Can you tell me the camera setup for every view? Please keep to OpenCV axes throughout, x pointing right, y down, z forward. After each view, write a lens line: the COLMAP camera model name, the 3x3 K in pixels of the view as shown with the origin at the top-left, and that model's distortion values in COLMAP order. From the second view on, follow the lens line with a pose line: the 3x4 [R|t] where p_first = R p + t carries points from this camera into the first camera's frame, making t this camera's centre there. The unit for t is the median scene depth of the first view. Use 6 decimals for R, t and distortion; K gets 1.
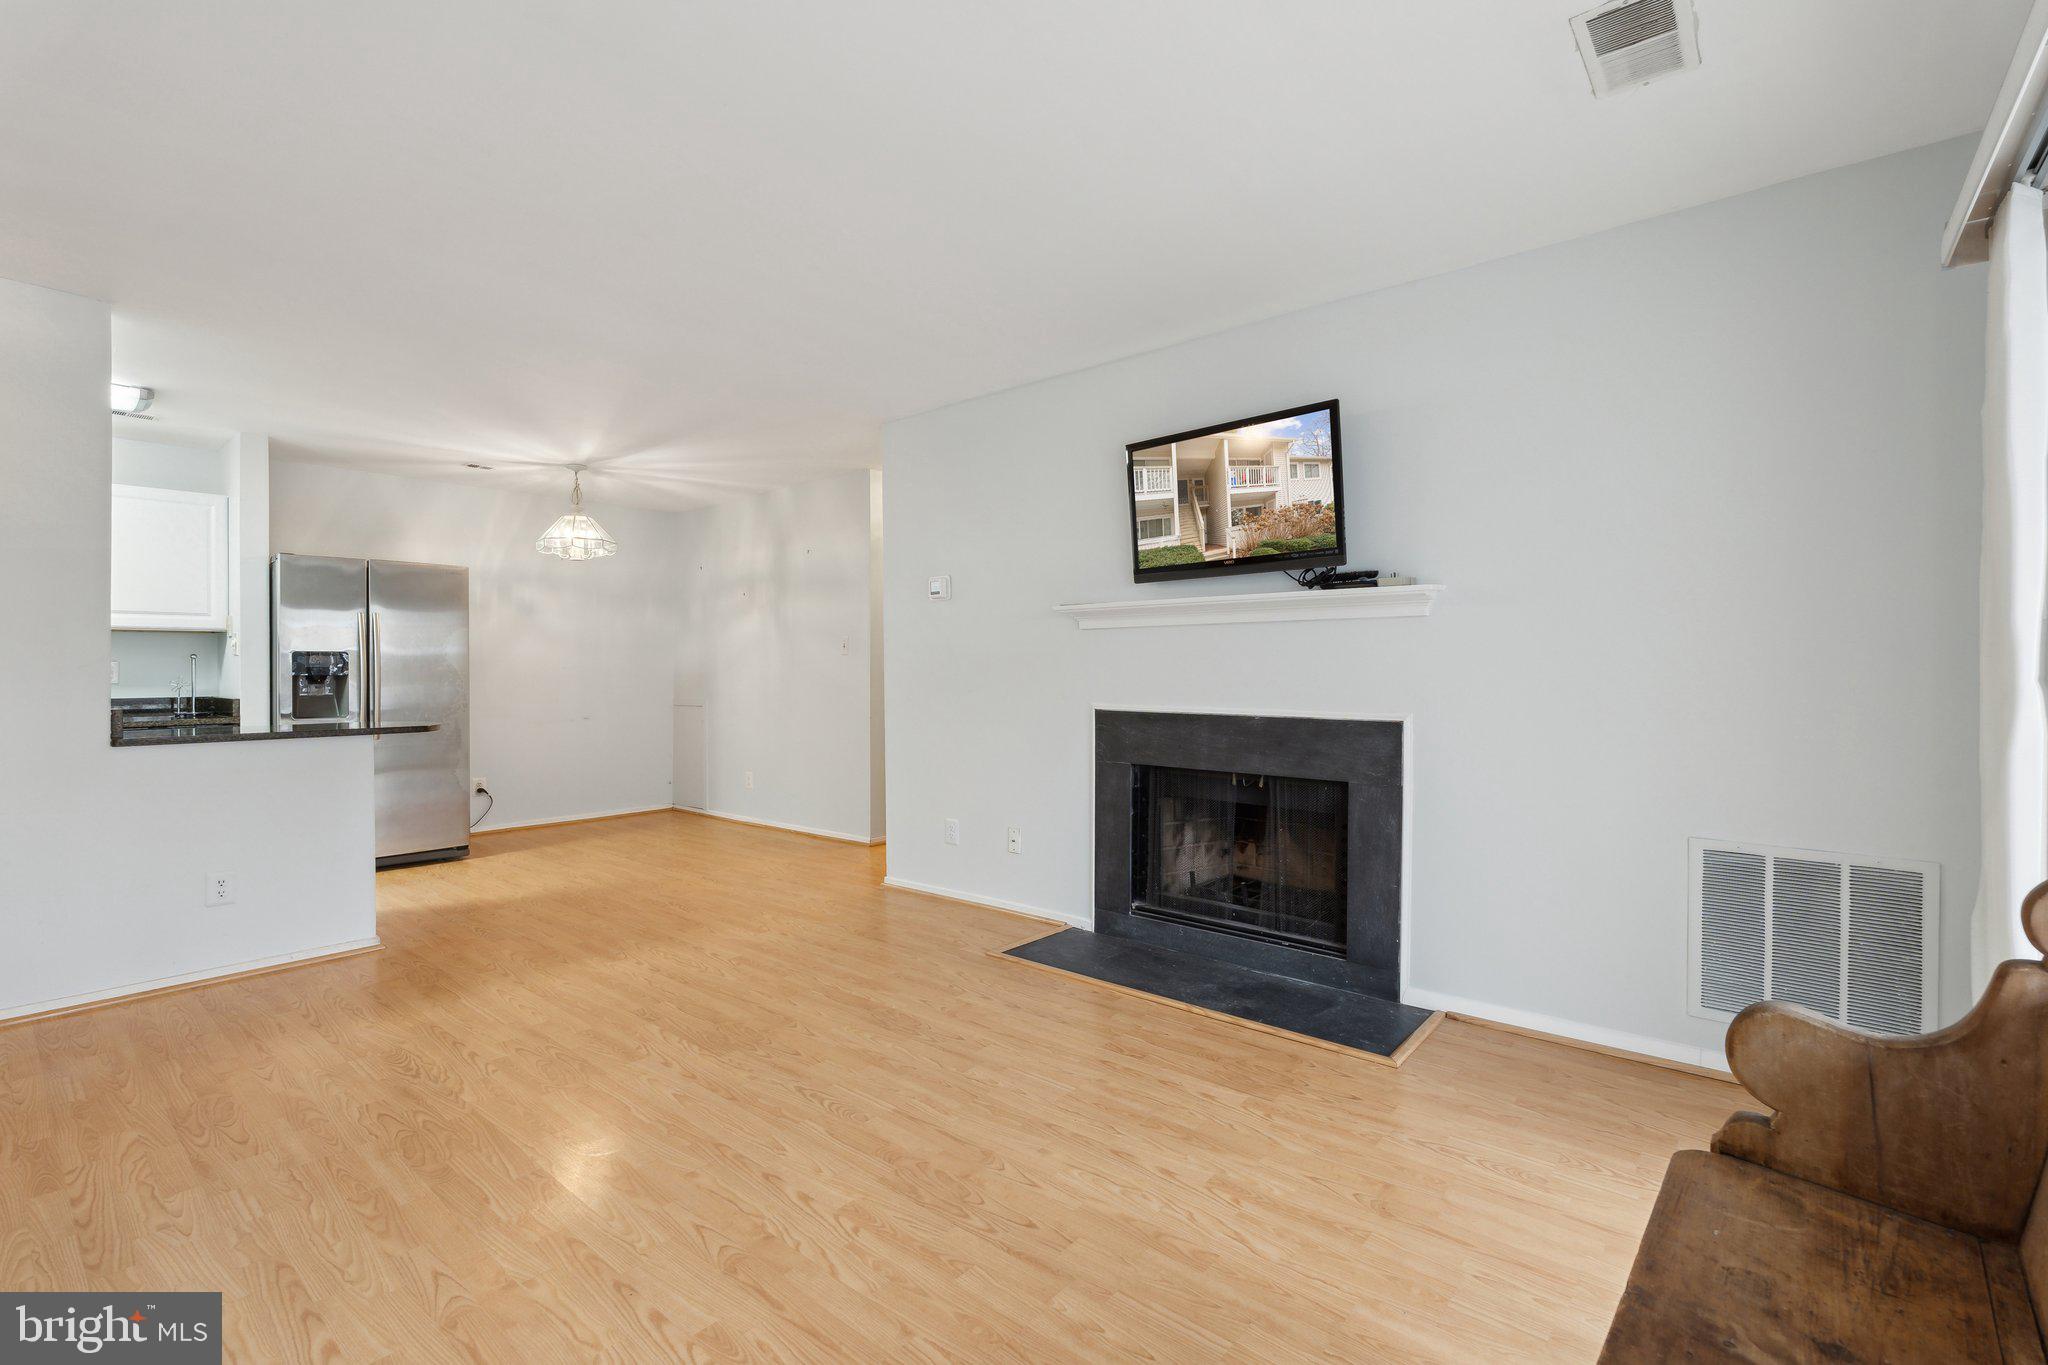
lens RADIAL K [[906.9, 0, 1016.1], [0, 906.9, 671.7], [0, 0, 1]] dist [-0.003604, -0.000556]
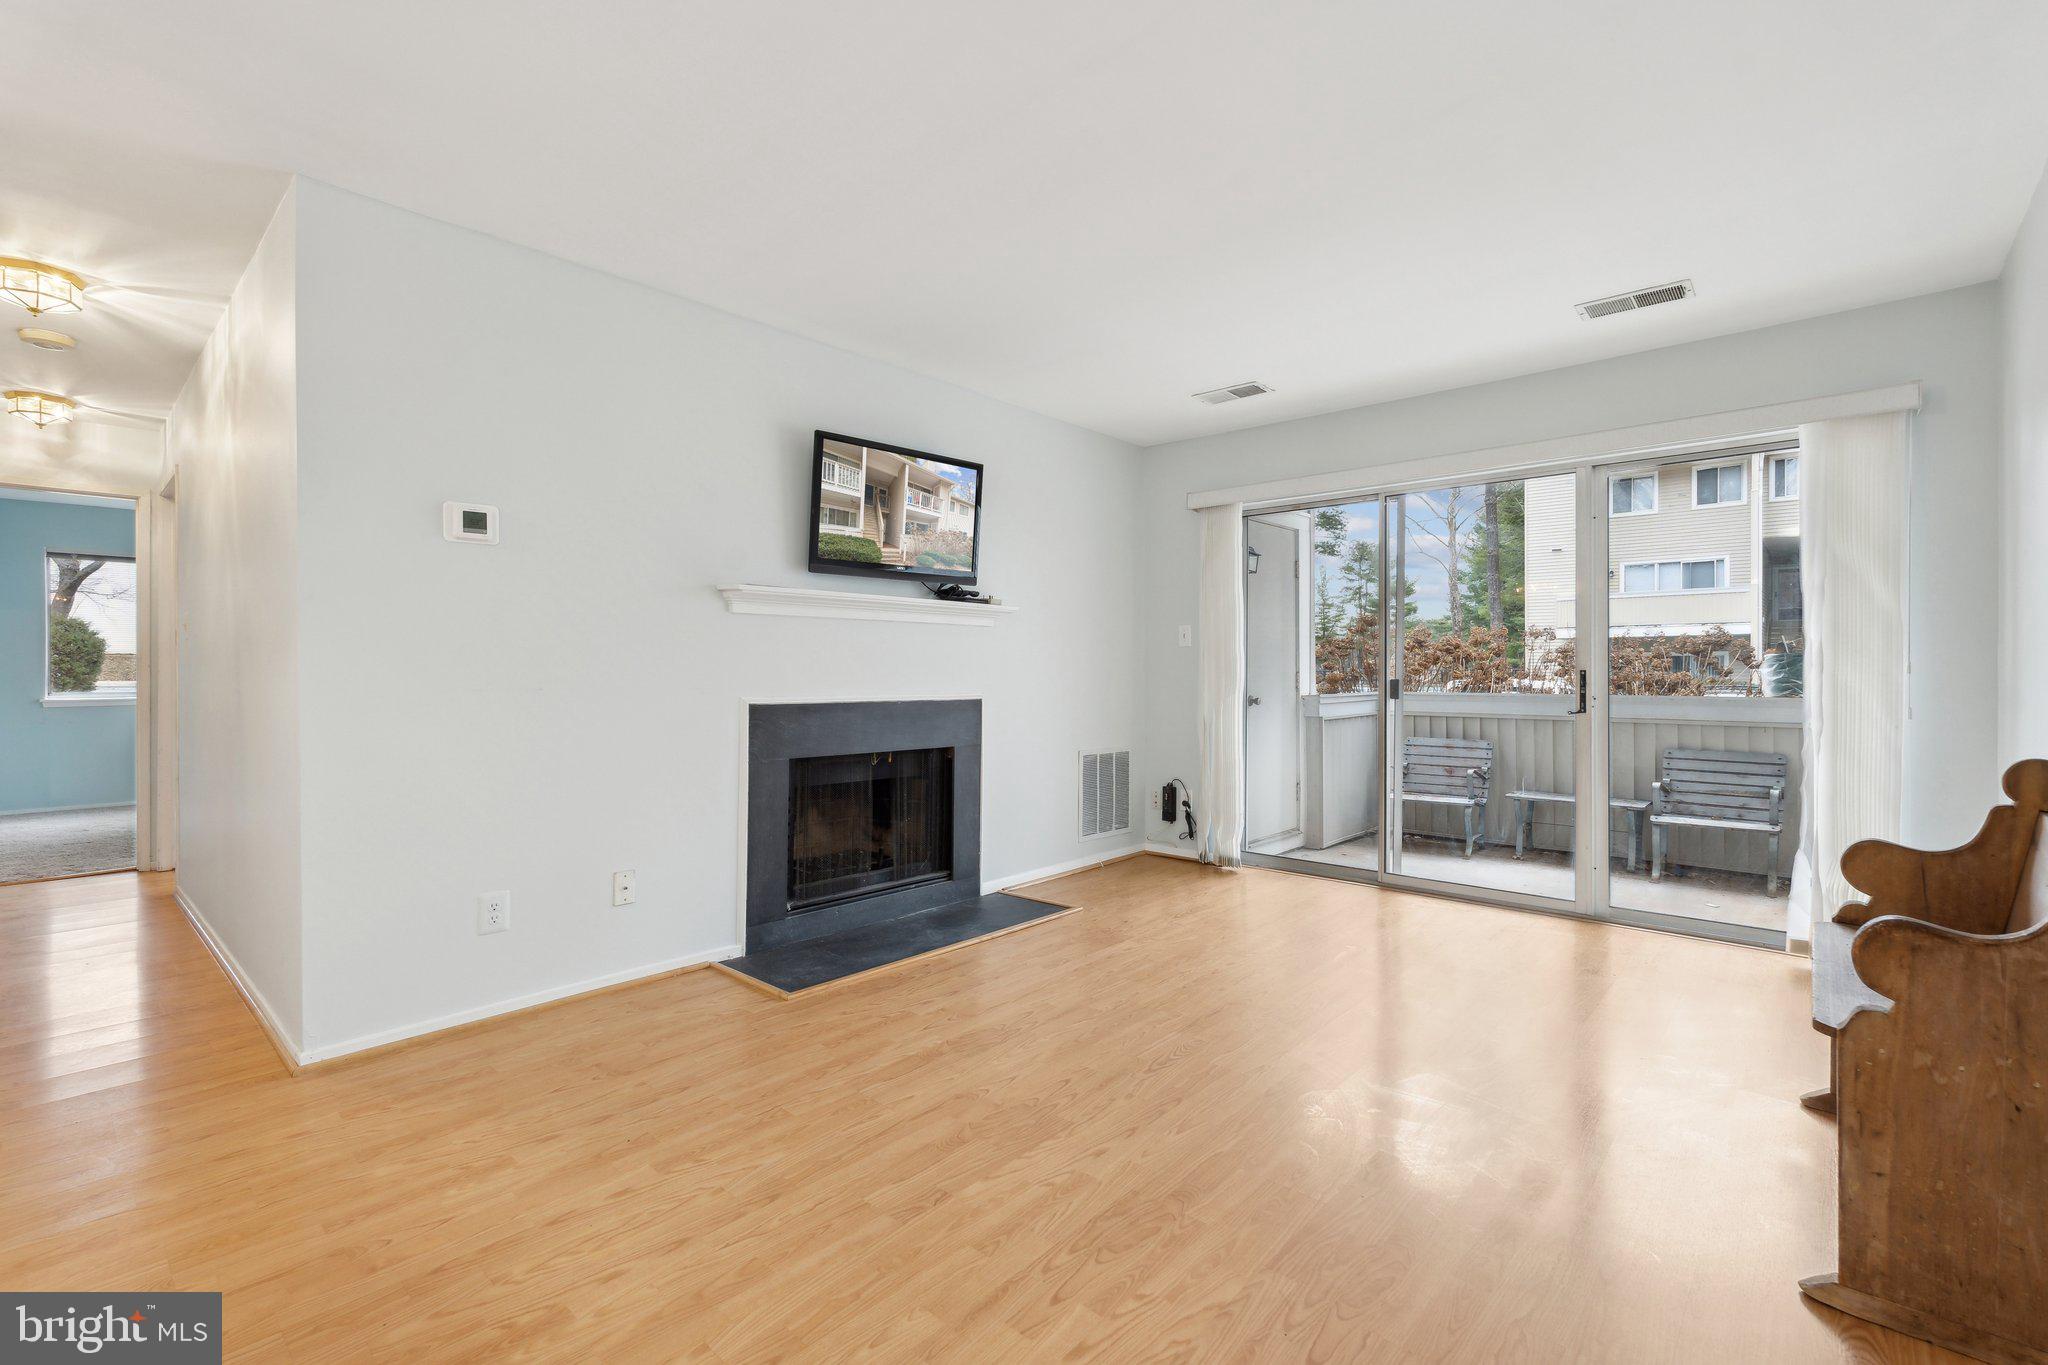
lens RADIAL K [[906.9, 0, 1024.0], [0, 906.9, 656.6], [0, 0, 1]] dist [-0.003604, -0.000556]
pose [[0.030808, 0.020652, 0.999312, -0.918690], [0.003538, 0.999778, -0.020770, 0.017775], [-0.999519, 0.004176, 0.030728, 0.812708]]
